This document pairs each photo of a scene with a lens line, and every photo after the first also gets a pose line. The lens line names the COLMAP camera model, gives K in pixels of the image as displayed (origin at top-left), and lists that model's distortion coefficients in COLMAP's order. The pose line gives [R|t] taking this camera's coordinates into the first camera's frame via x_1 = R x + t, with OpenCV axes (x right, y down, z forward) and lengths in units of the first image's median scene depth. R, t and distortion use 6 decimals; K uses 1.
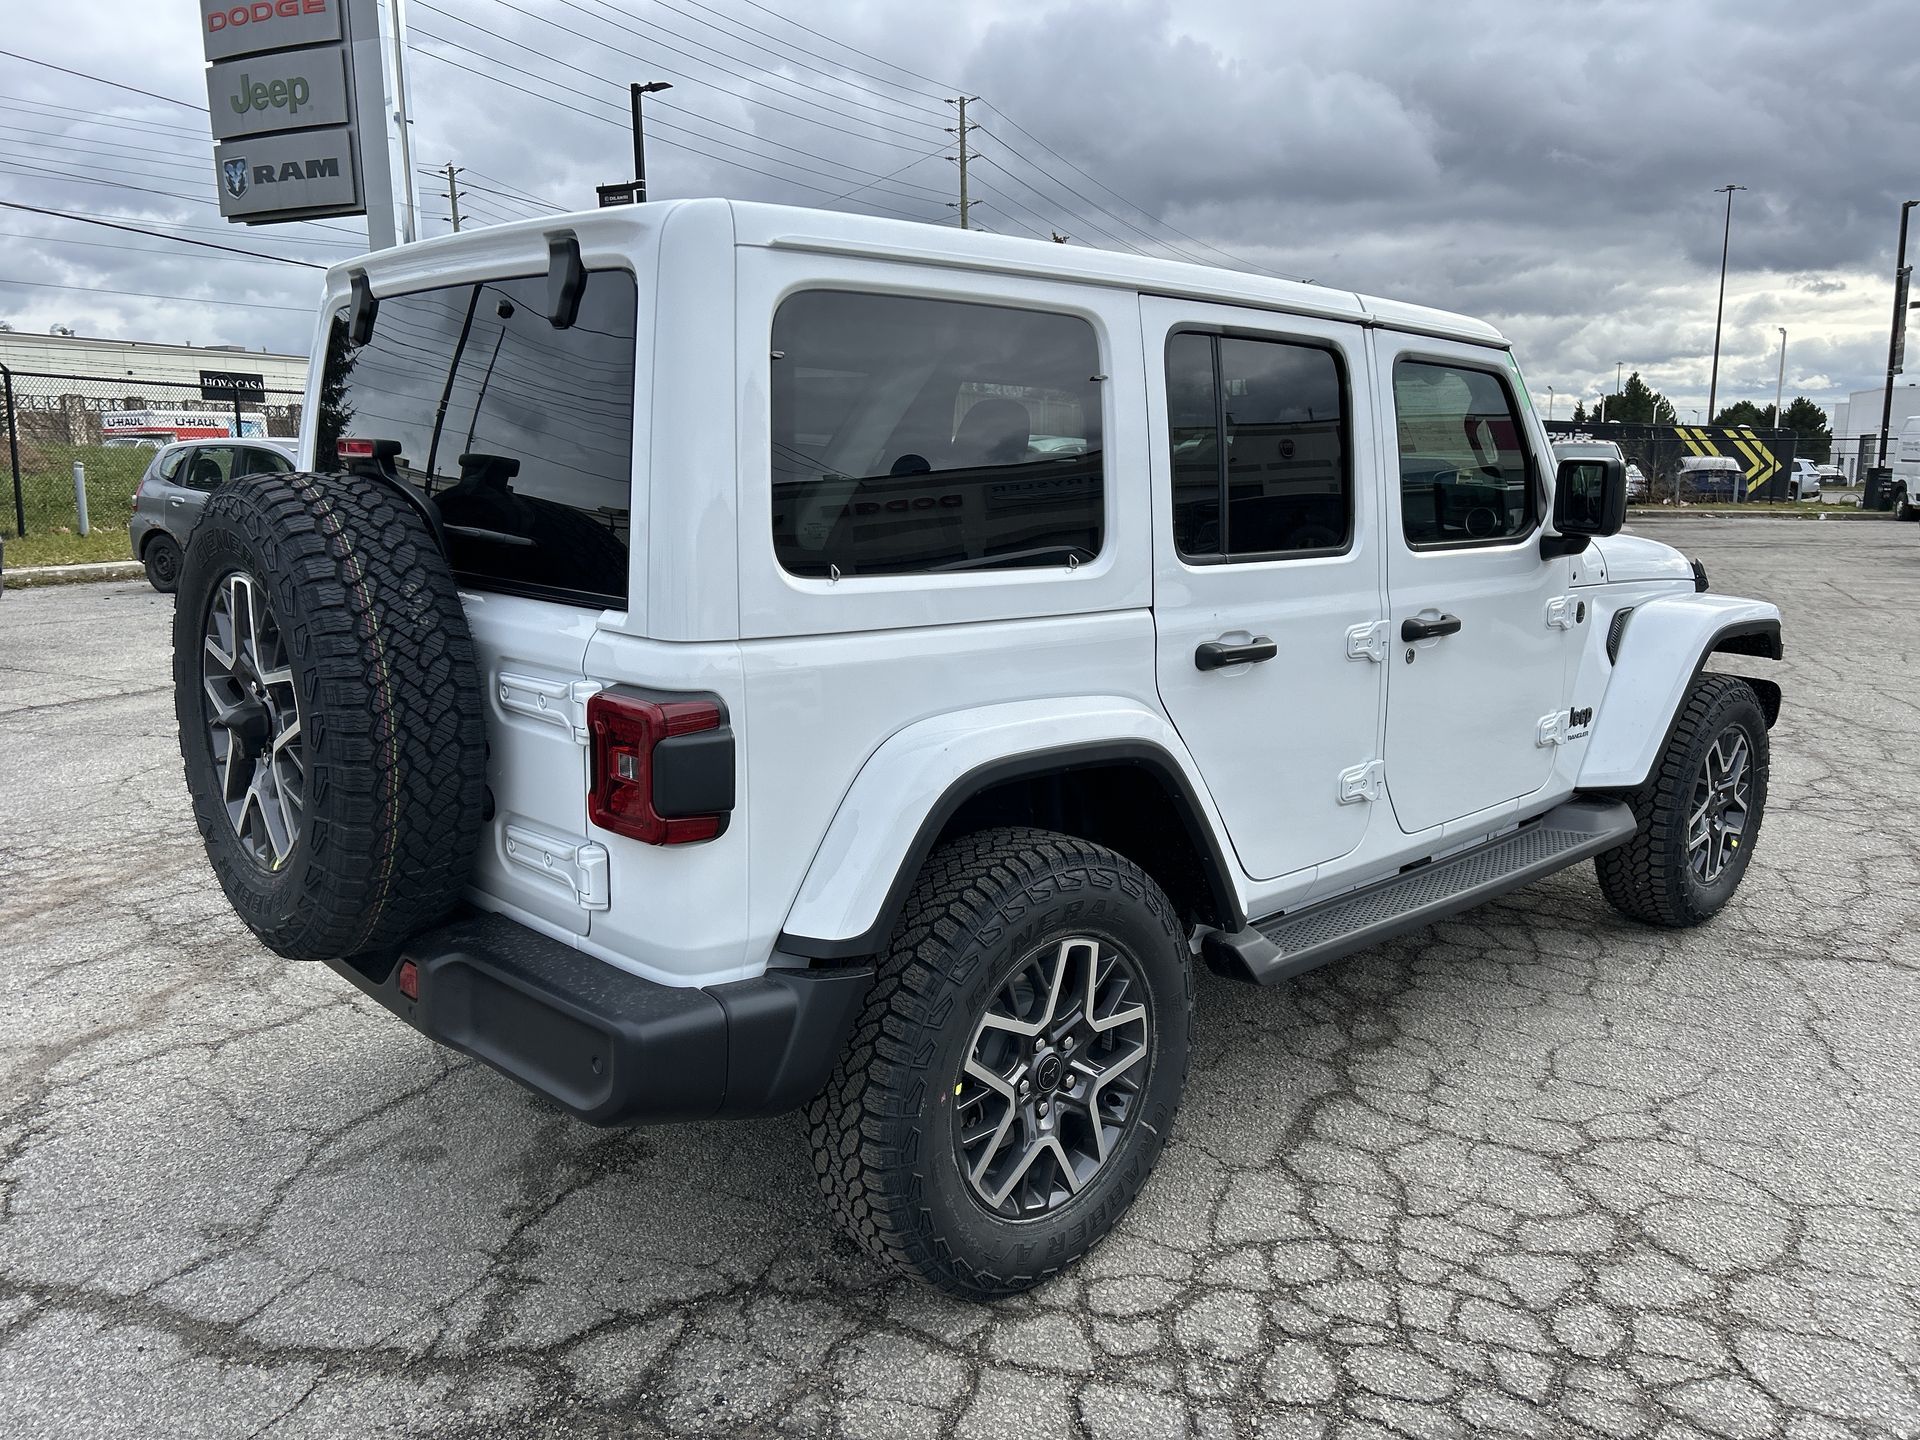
lens RADIAL K [[1428.5, 0, 965.4], [0, 1428.5, 716.4], [0, 0, 1]] dist [0.066397, -0.068911]
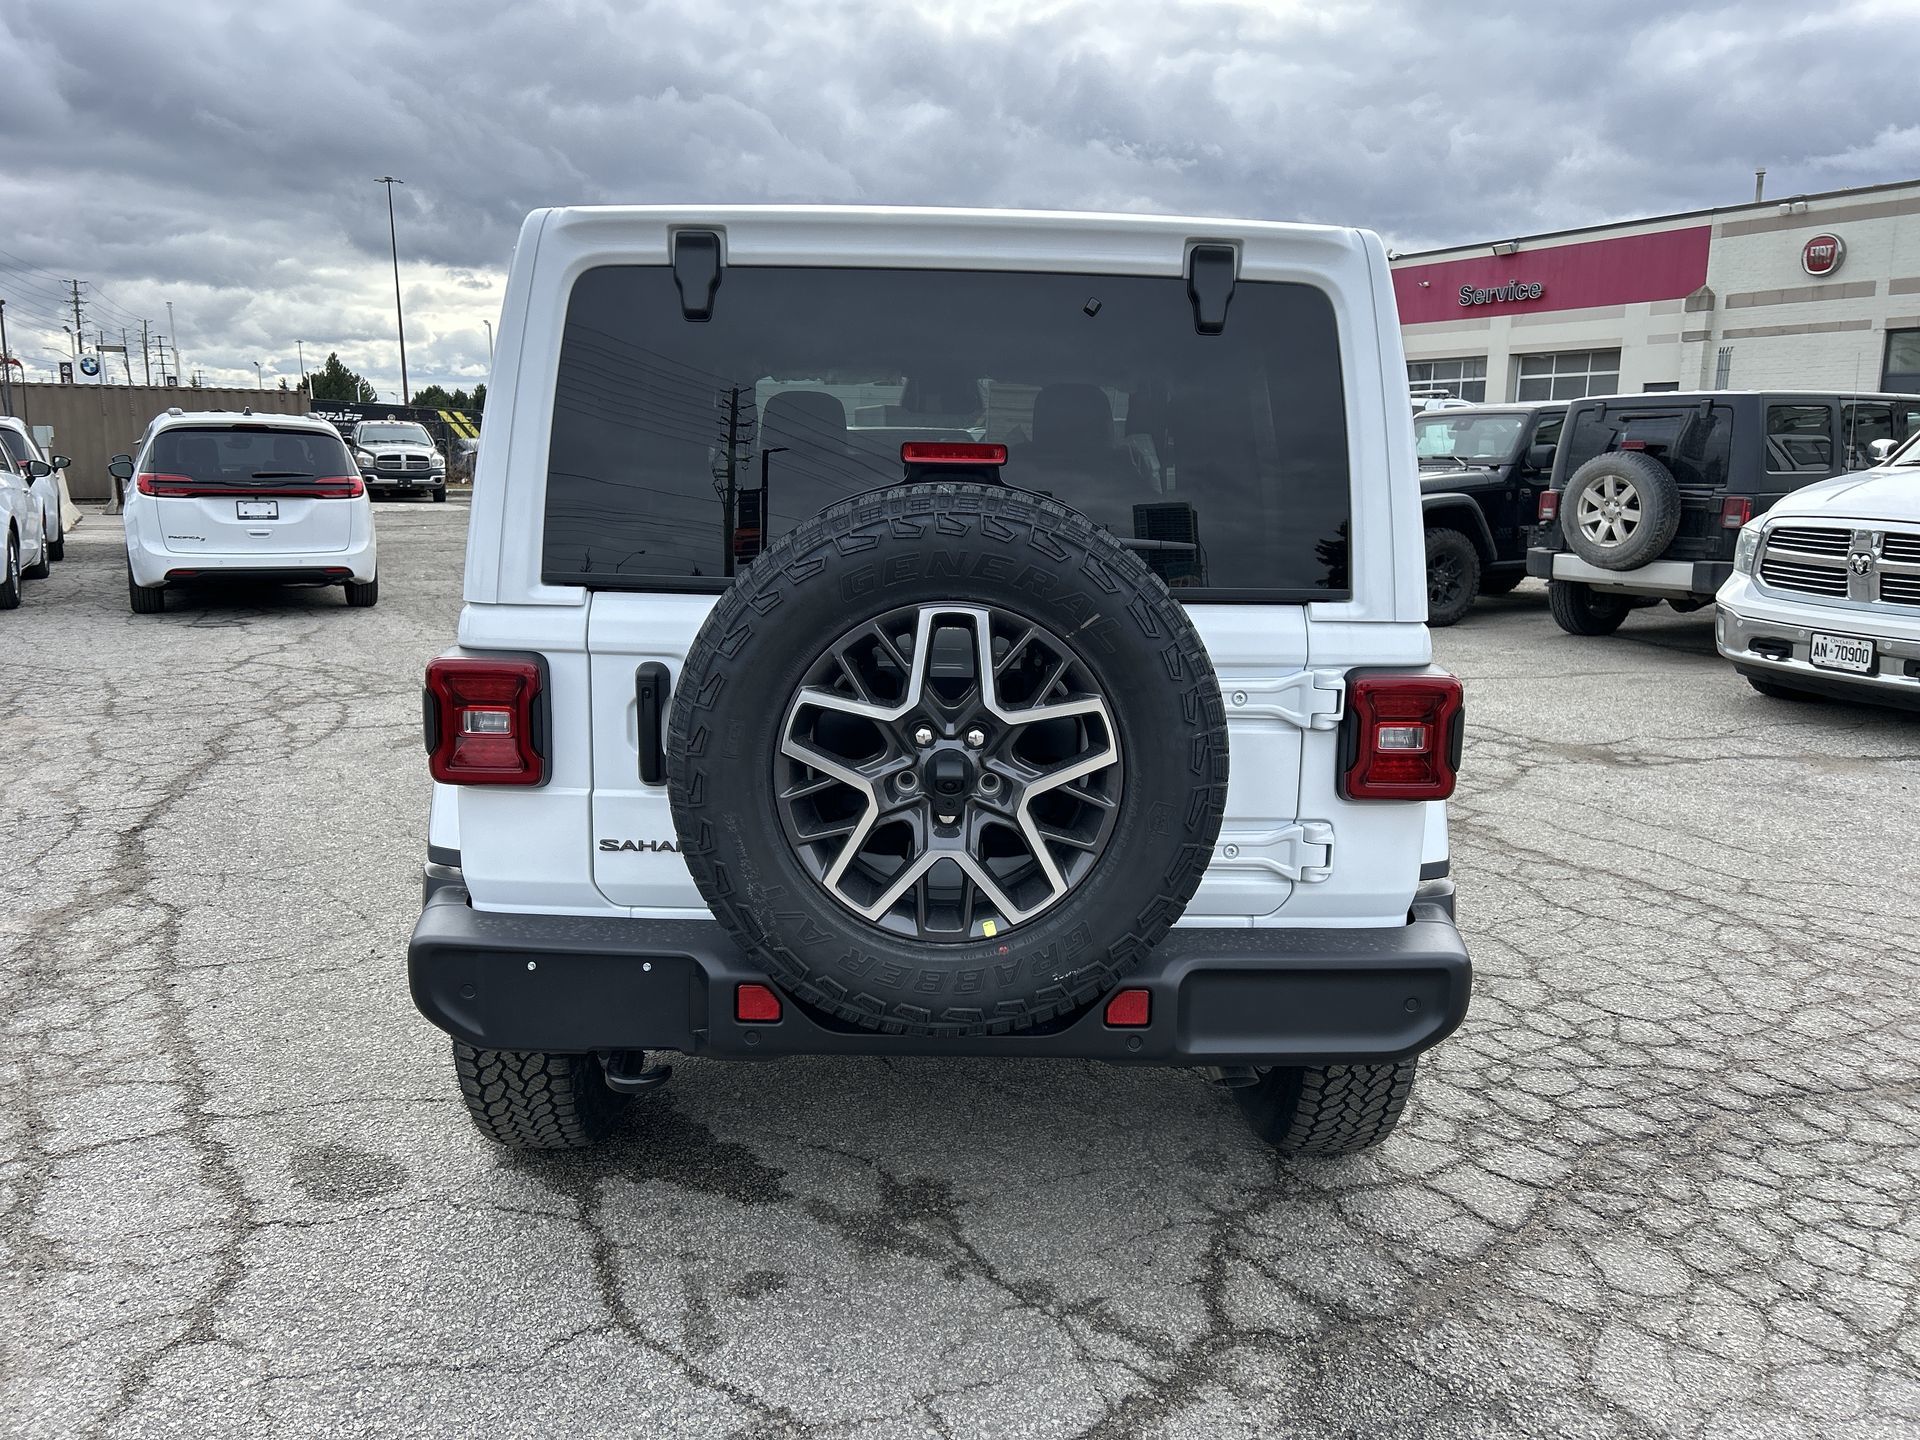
lens RADIAL K [[1428.5, 0, 954.1], [0, 1428.5, 727.3], [0, 0, 1]] dist [0.066397, -0.068911]
pose [[0.671987, -0.141684, 0.726883, -0.948368], [0.126152, 0.989083, 0.076167, -0.075696], [-0.729739, 0.040514, 0.682525, 0.358902]]
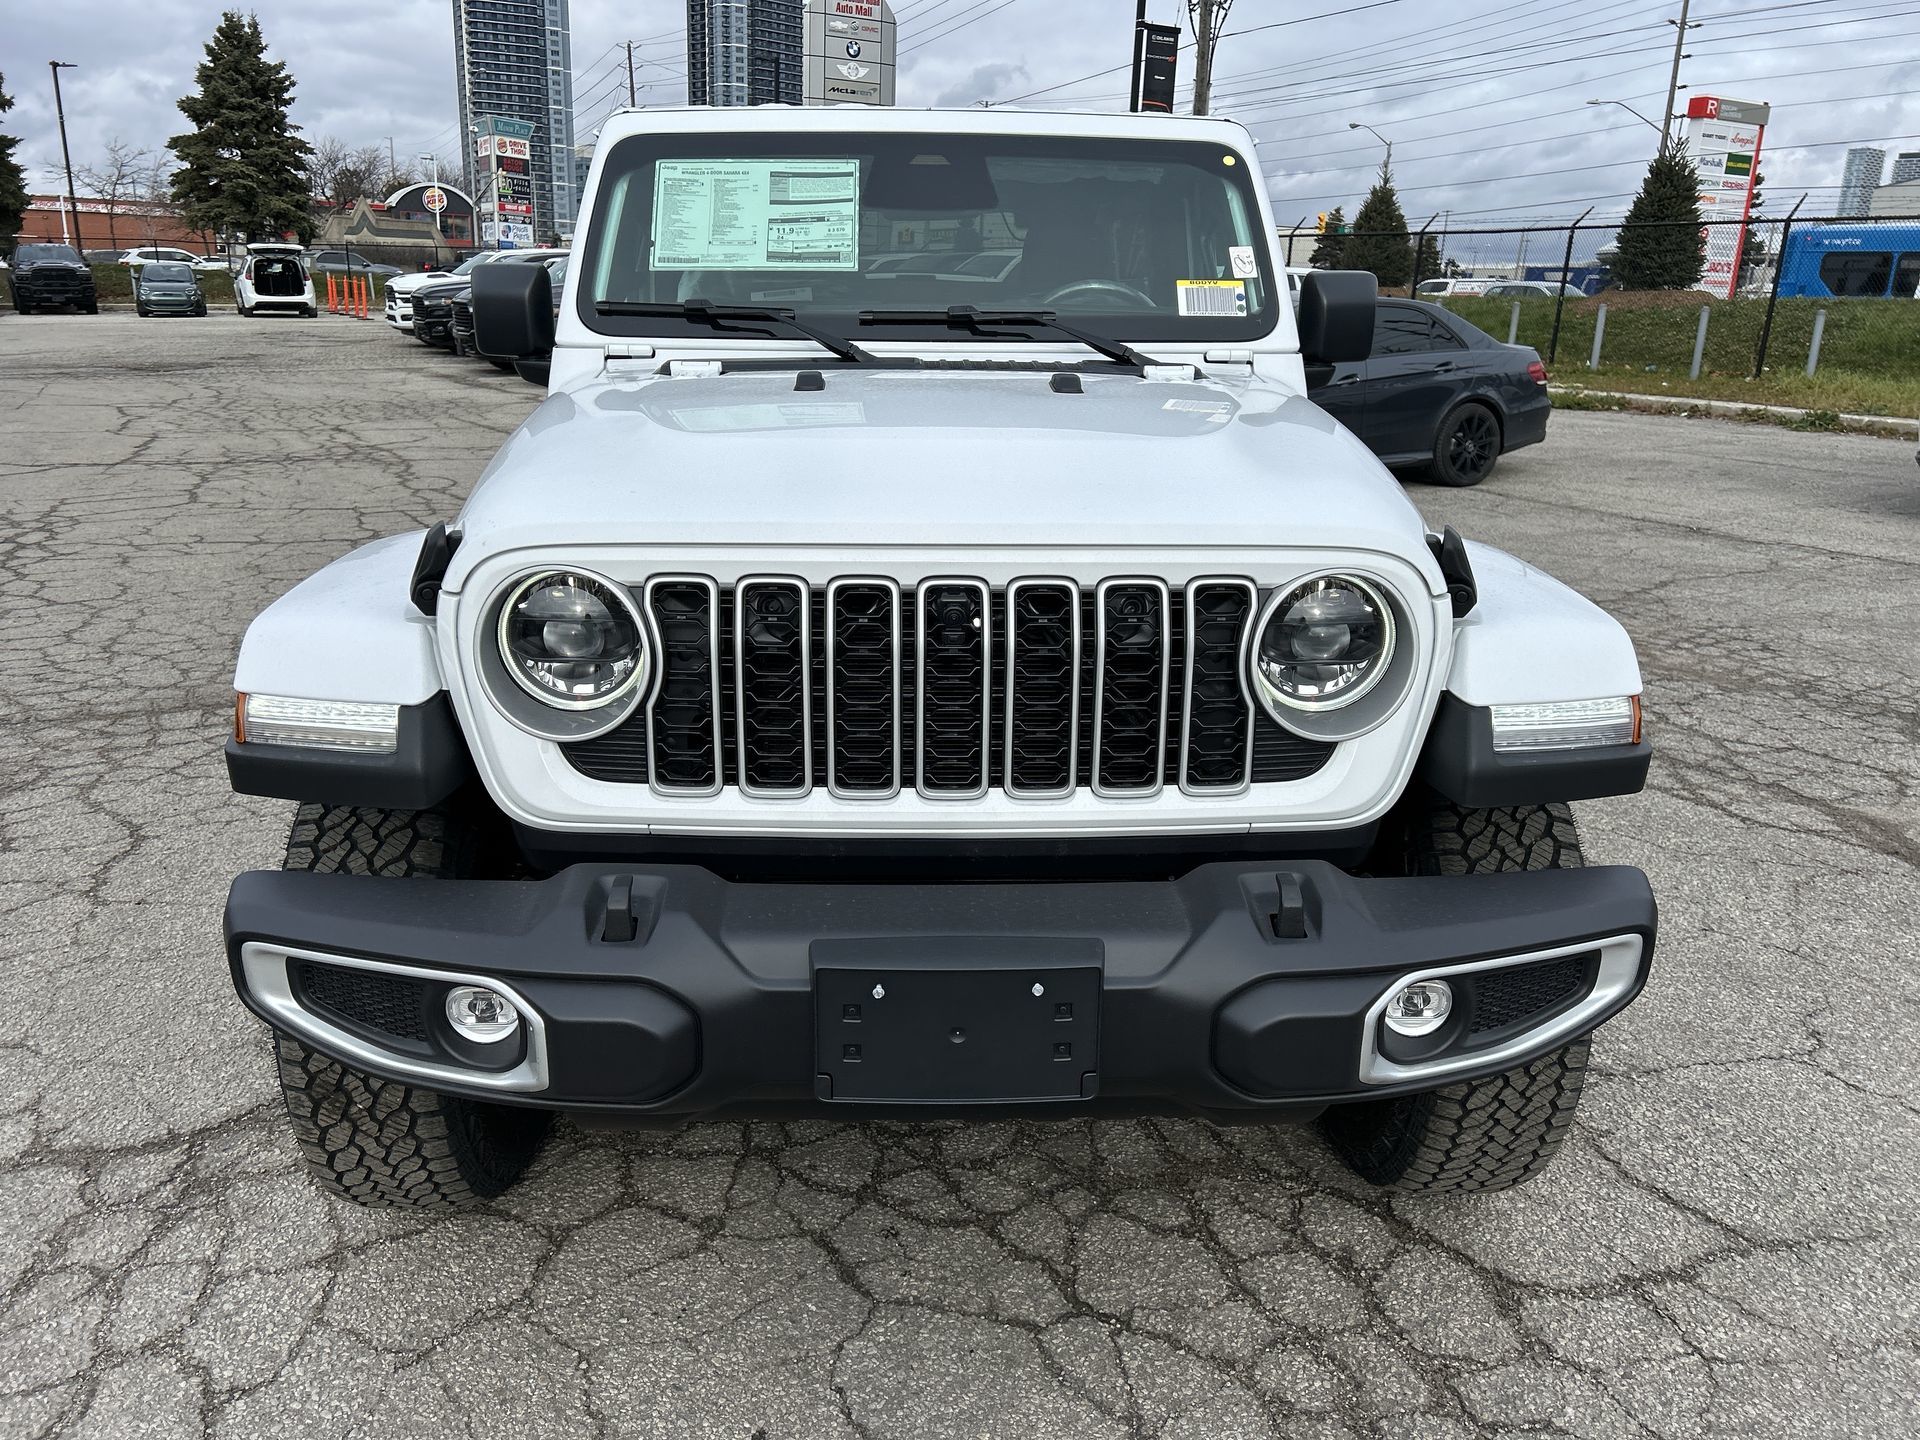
lens RADIAL K [[1428.5, 0, 949.1], [0, 1428.5, 724.5], [0, 0, 1]] dist [0.066397, -0.068911]
pose [[-0.657970, 0.200346, -0.725904, 1.222754], [-0.157717, 0.905918, 0.392986, -0.402237], [0.736343, 0.373060, -0.564469, 2.315206]]
